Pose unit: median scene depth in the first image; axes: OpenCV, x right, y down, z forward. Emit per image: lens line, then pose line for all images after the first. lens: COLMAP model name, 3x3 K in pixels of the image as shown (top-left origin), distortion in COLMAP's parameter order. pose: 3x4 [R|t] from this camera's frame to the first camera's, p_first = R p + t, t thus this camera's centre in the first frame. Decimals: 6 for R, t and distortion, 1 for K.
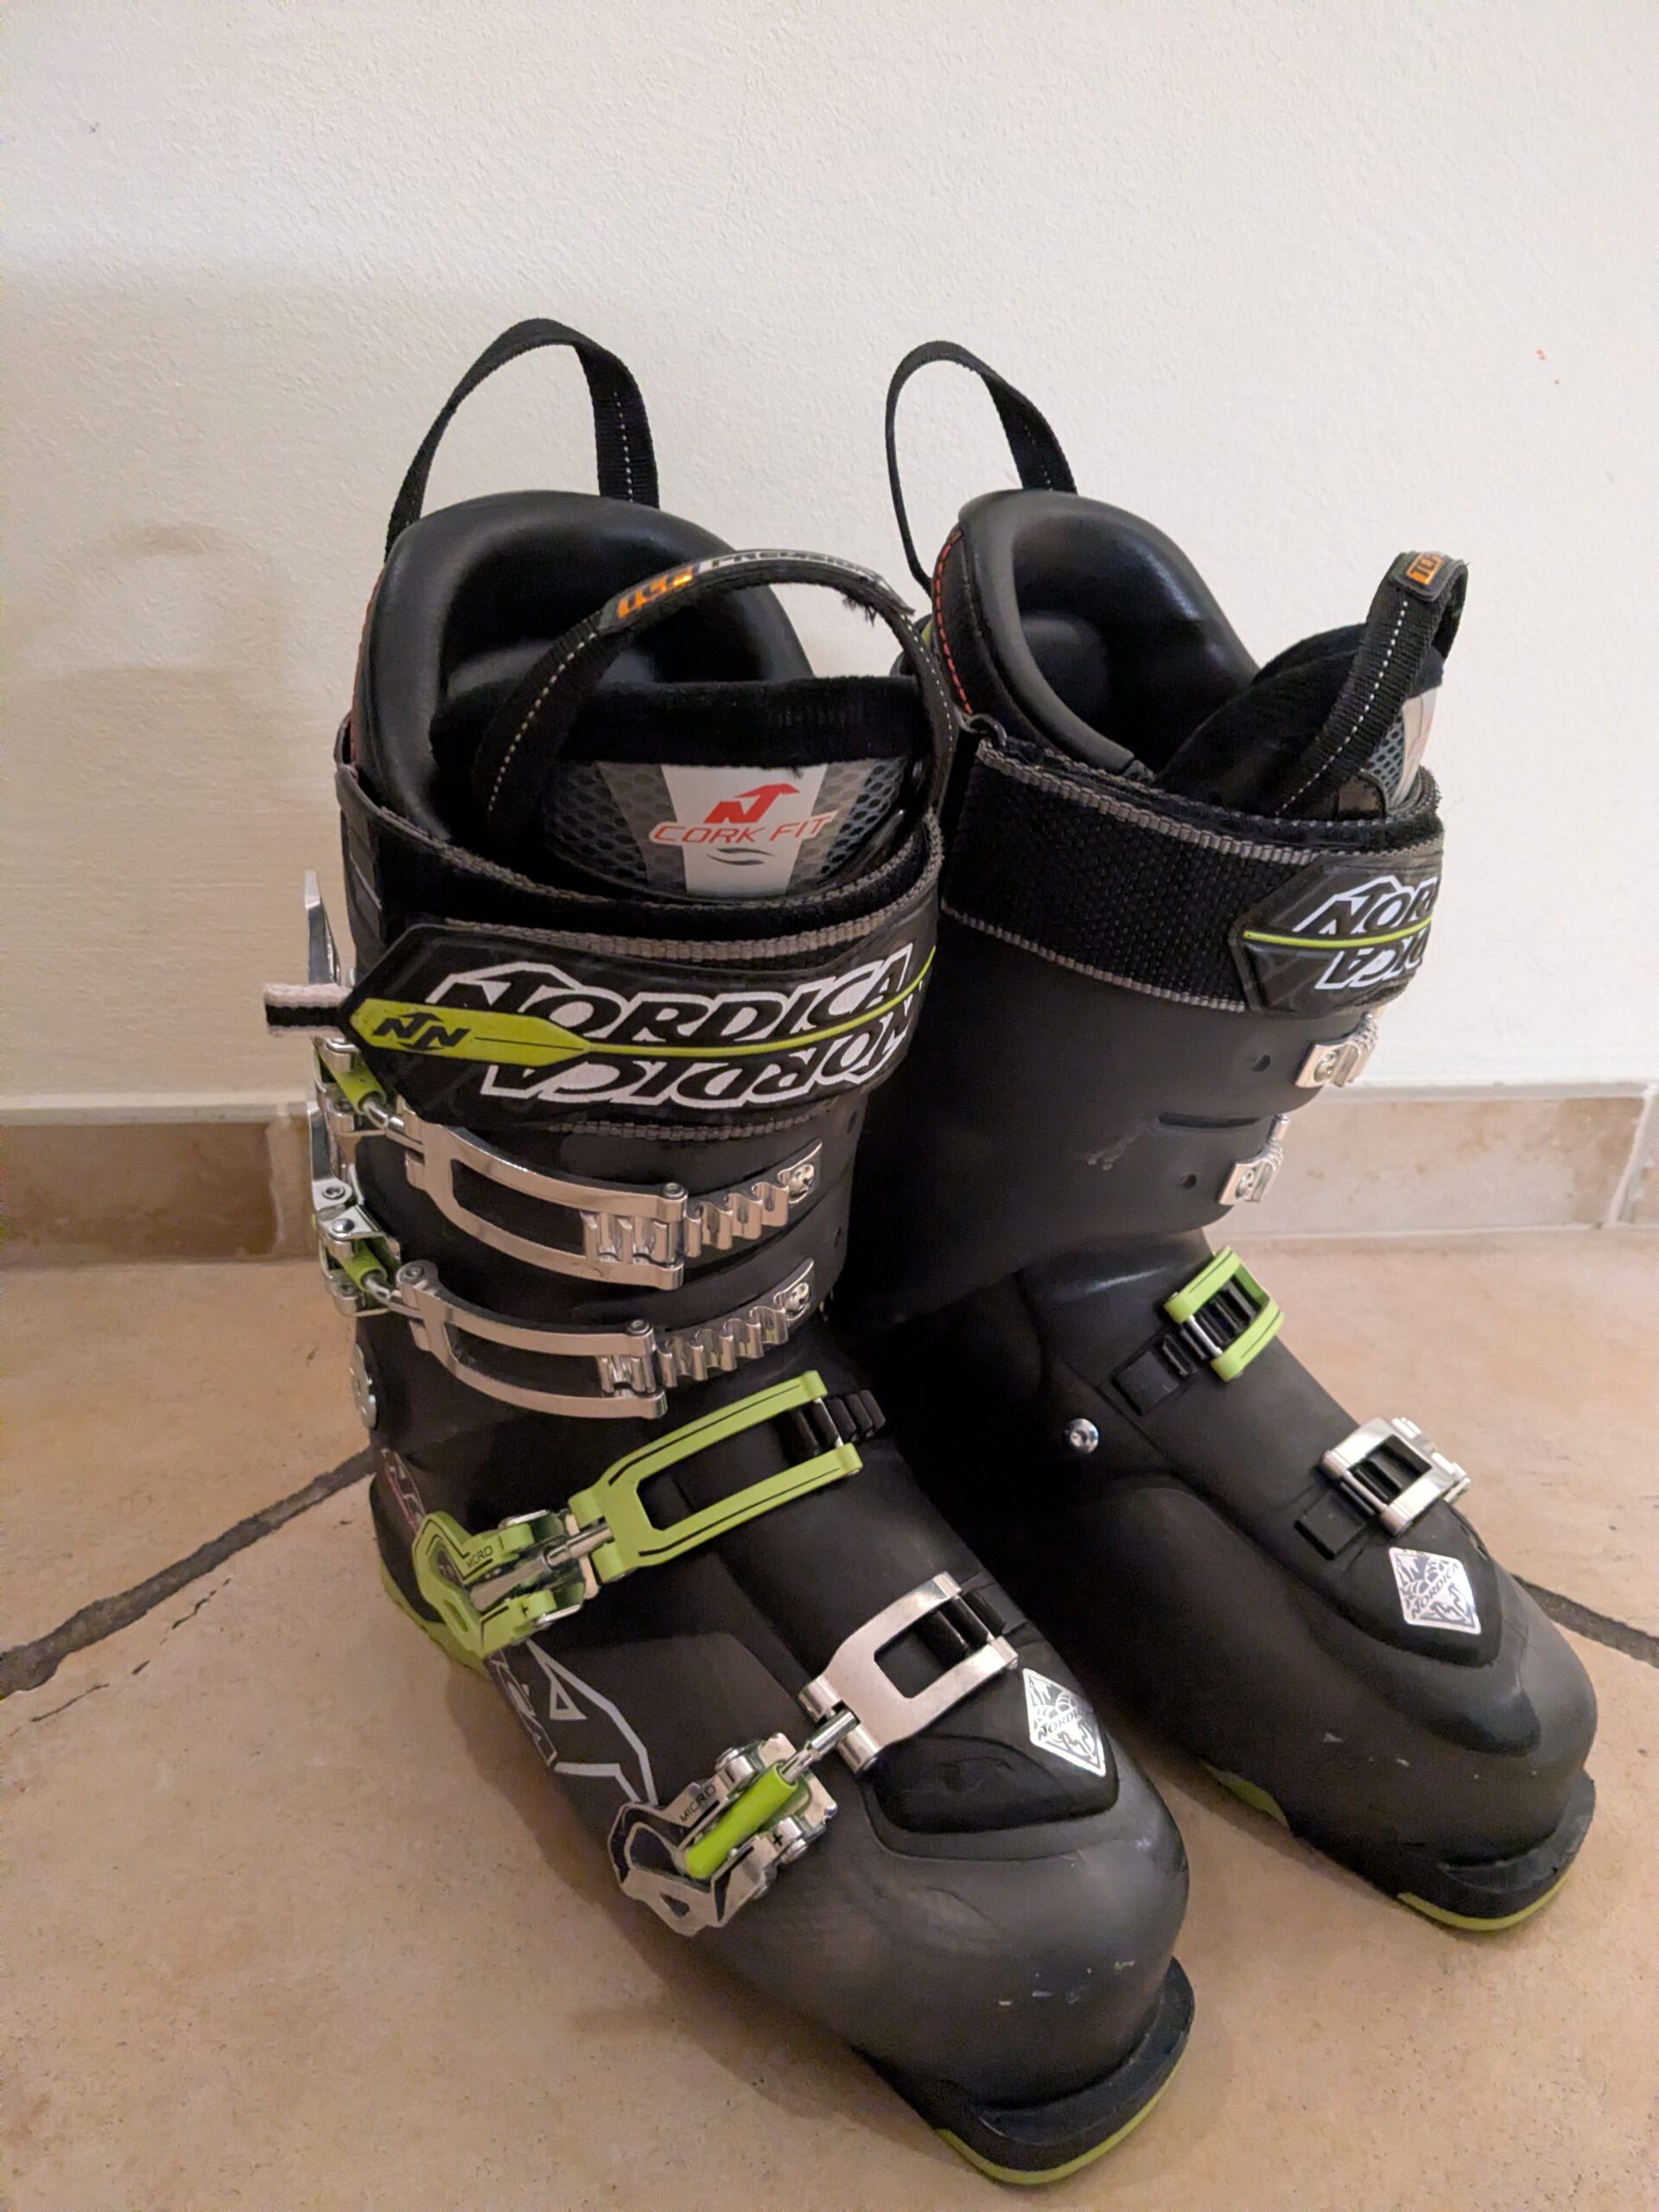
lens RADIAL K [[1731.9, 0, 828.9], [0, 1731.9, 1148.1], [0, 0, 1]] dist [0.004930, -0.072341]
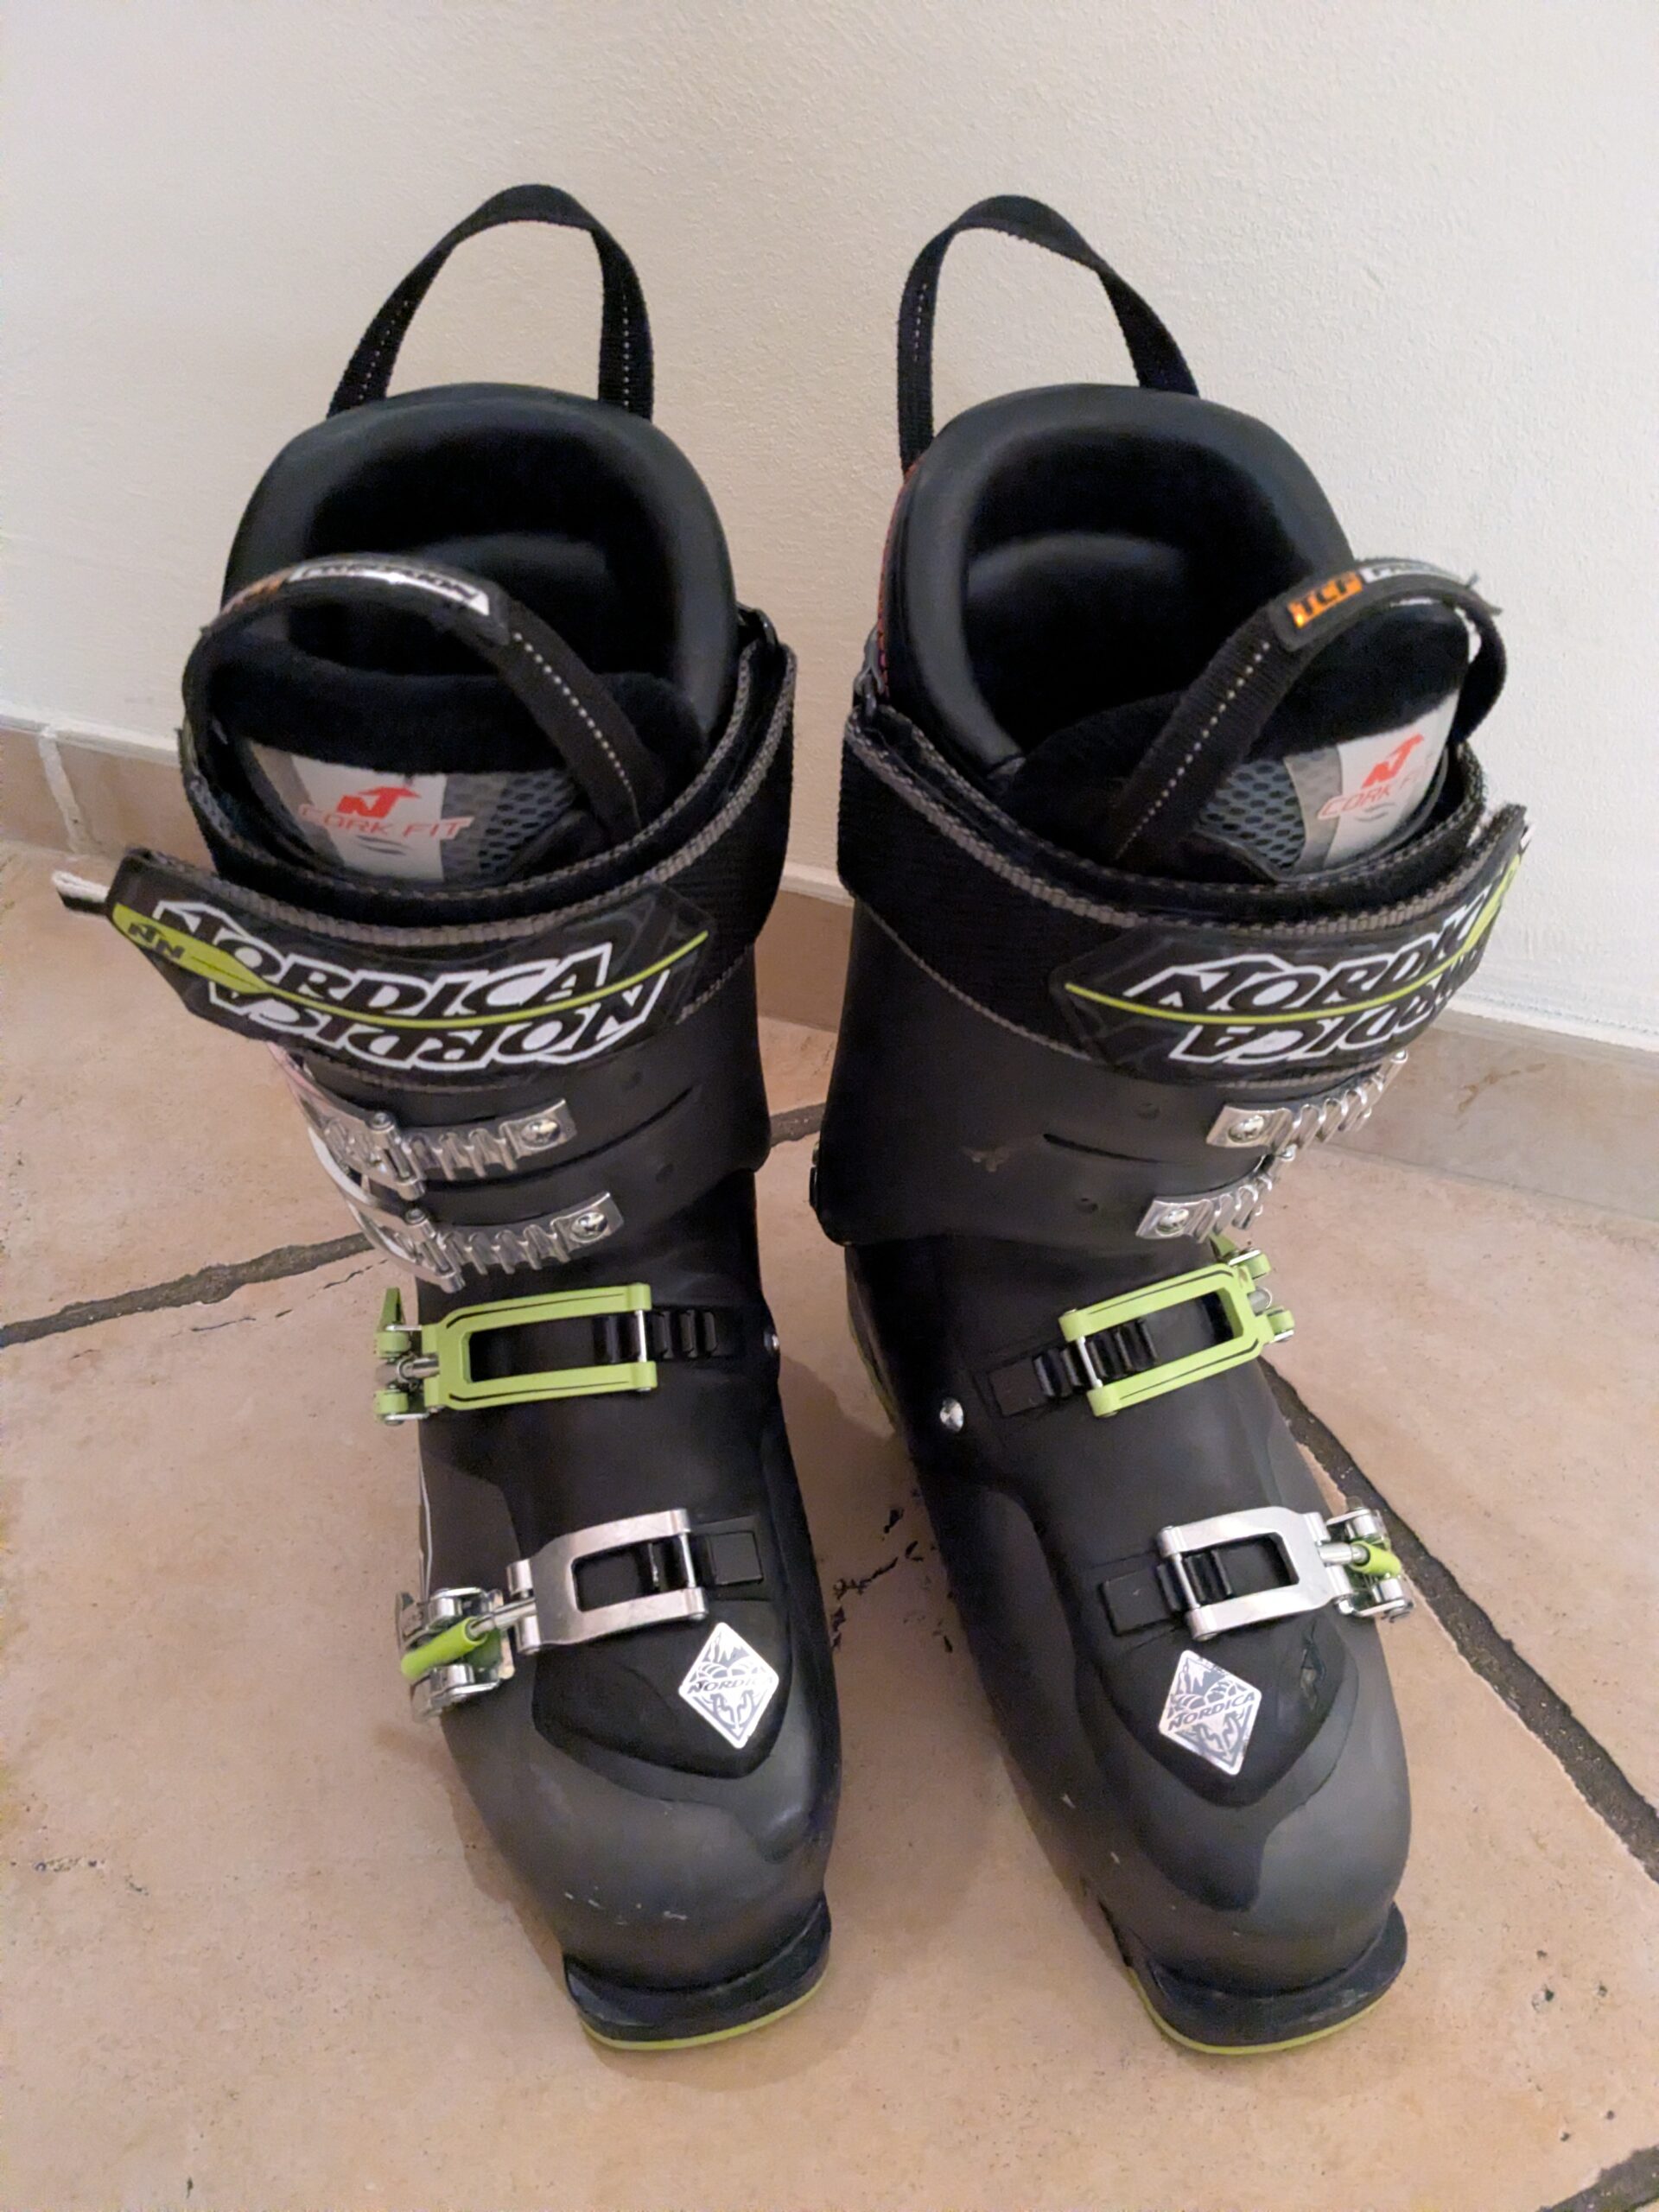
lens RADIAL K [[1763.4, 0, 998.3], [0, 1763.4, 1109.7], [0, 0, 1]] dist [0.055371, -0.186571]
pose [[0.865347, 0.278404, -0.416733, 0.608192], [-0.181797, 0.949251, 0.256657, -0.290982], [0.467039, -0.146336, 0.872044, 0.196656]]
